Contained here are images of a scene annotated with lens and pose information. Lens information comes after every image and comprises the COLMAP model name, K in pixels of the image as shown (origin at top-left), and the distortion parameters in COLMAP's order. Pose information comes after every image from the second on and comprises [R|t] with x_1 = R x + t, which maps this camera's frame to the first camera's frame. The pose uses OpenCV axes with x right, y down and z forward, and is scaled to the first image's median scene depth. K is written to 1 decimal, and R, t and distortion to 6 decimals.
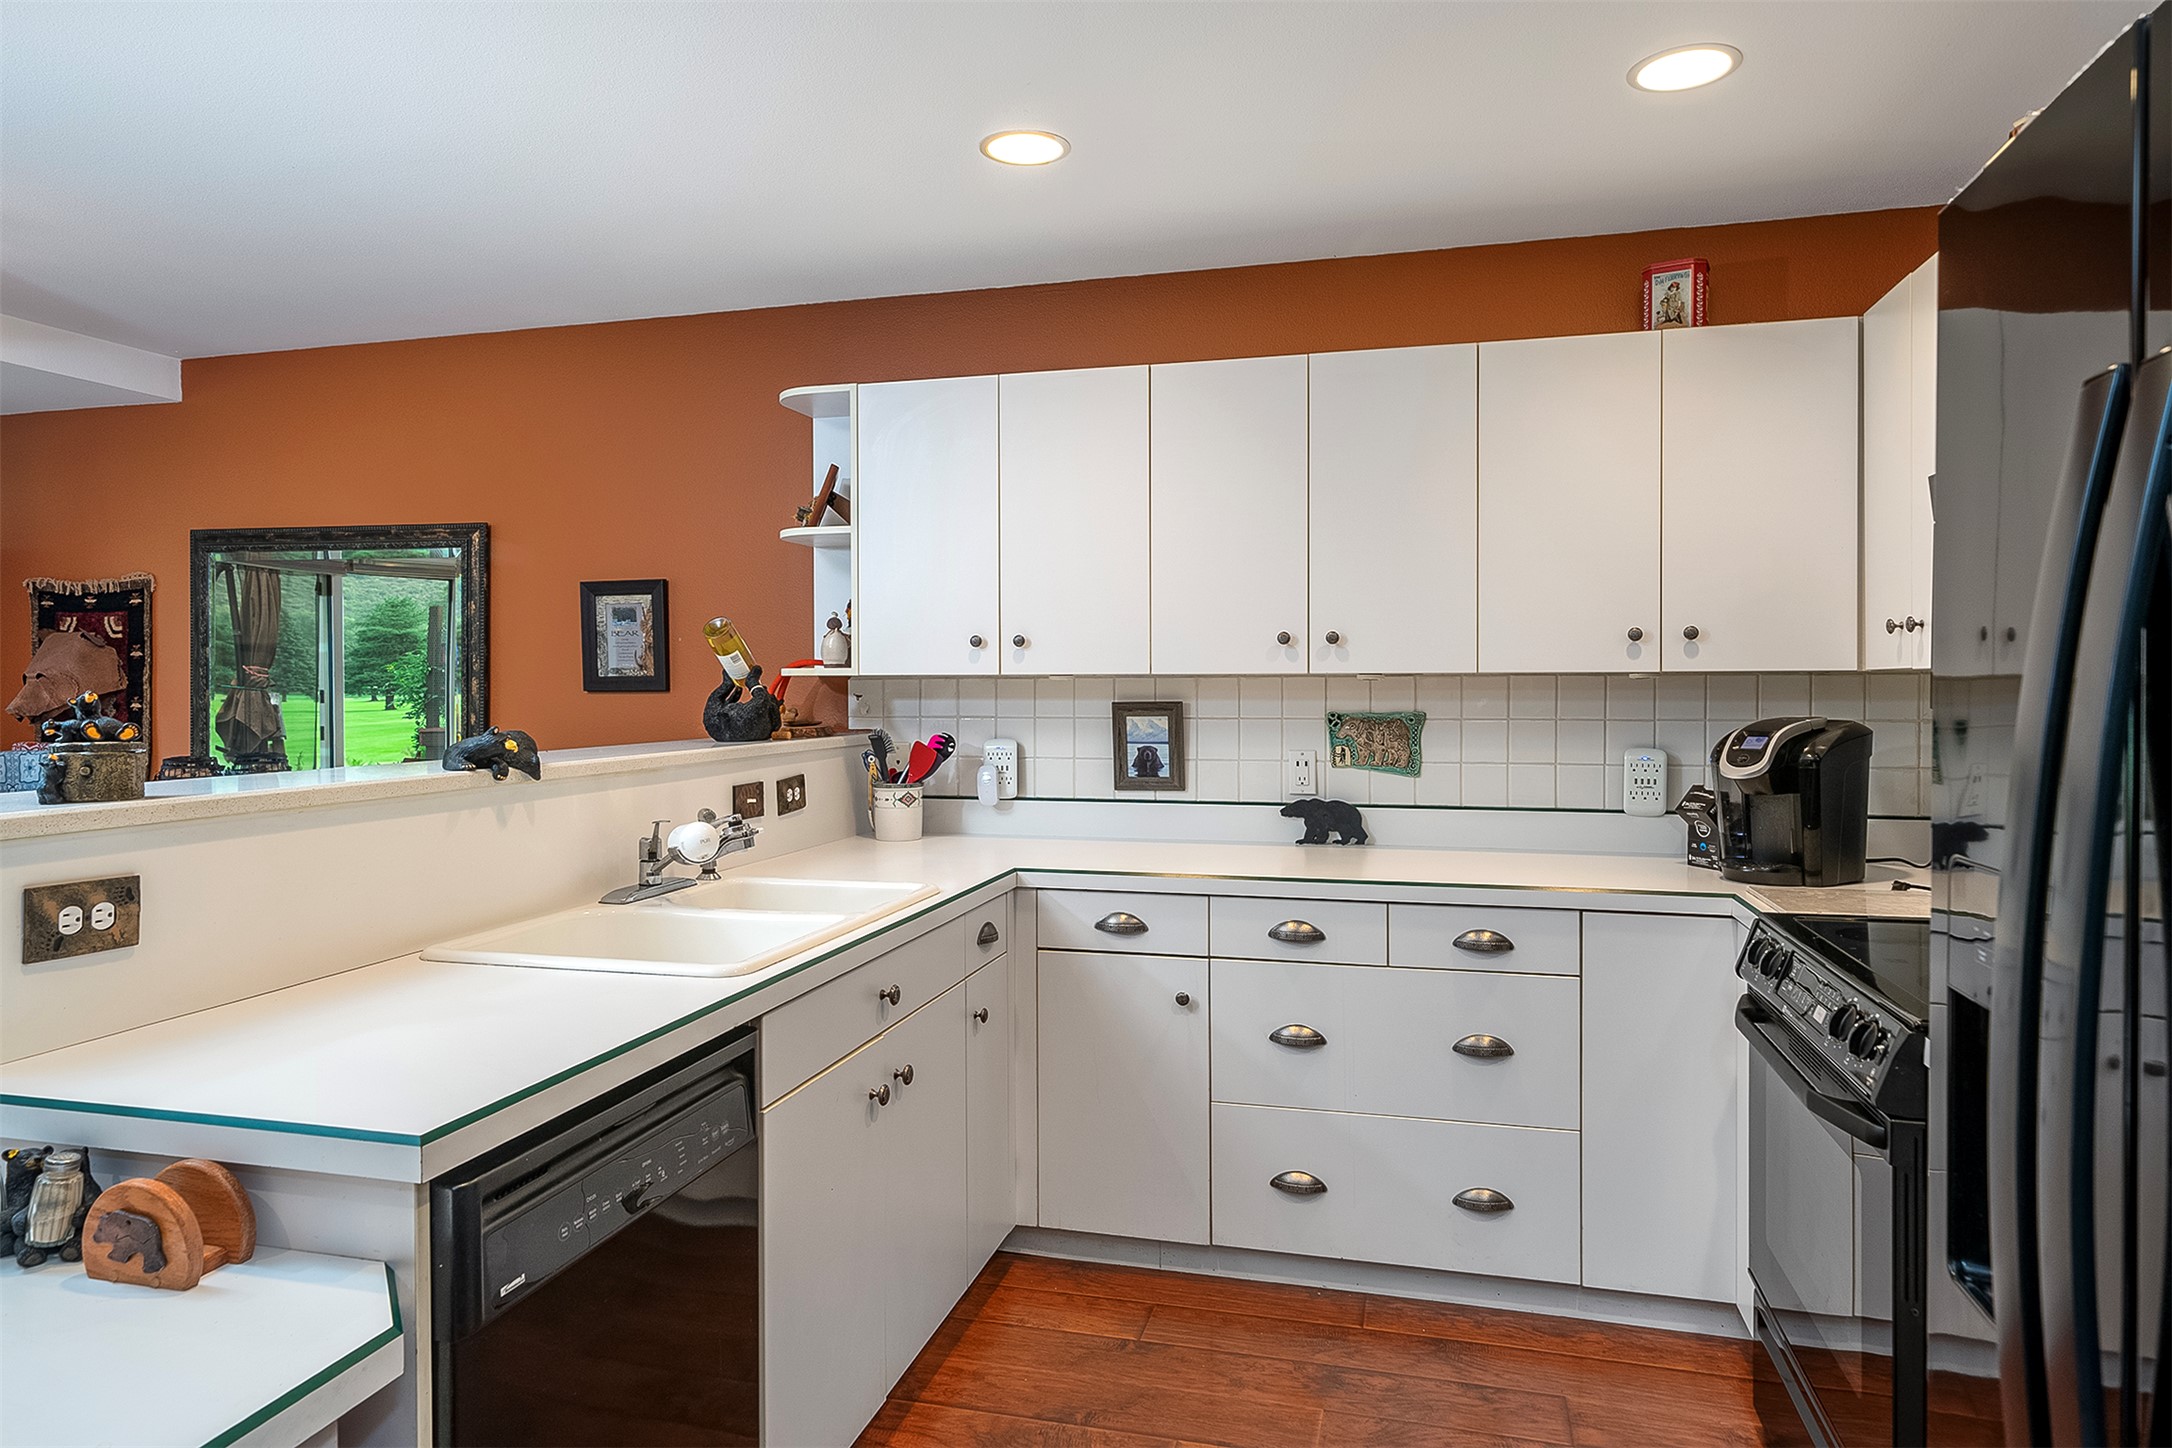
lens RADIAL K [[1332.9, 0, 1058.4], [0, 1332.9, 695.1], [0, 0, 1]] dist [0.005140, 0.001425]
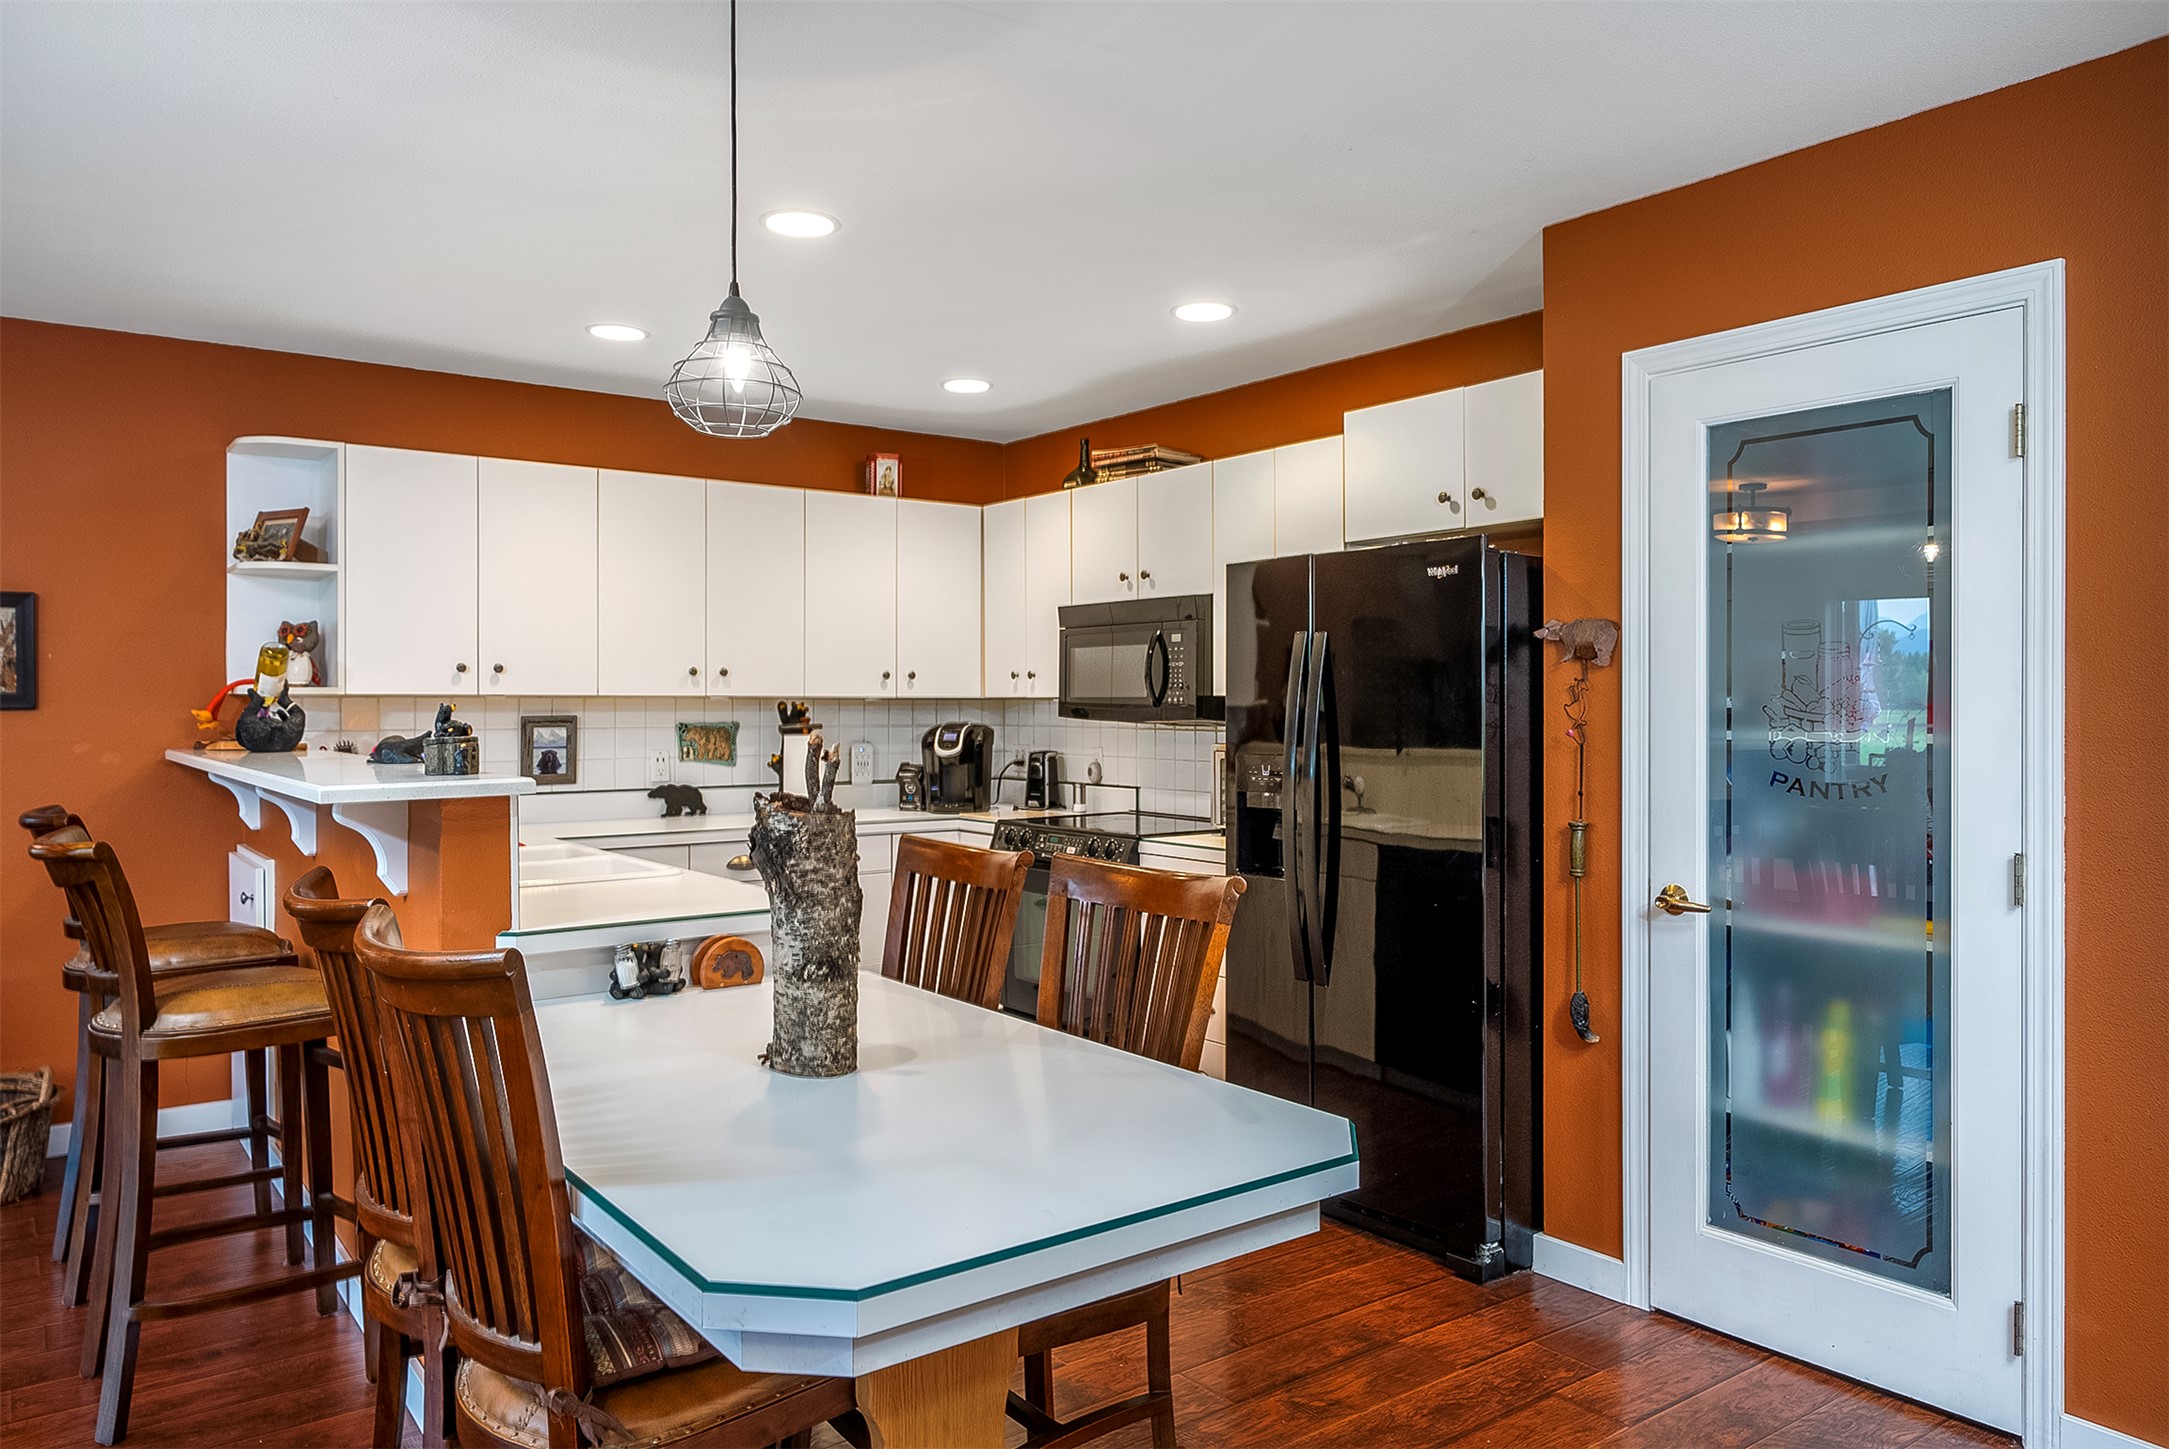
lens RADIAL K [[1447.5, 0, 1098.8], [0, 1447.5, 713.1], [0, 0, 1]] dist [0.008982, 0.002130]
pose [[0.601408, -0.000411, 0.798942, -0.768270], [0.003821, 0.999990, -0.002362, 0.007515], [-0.798933, 0.004473, 0.601404, -0.288078]]
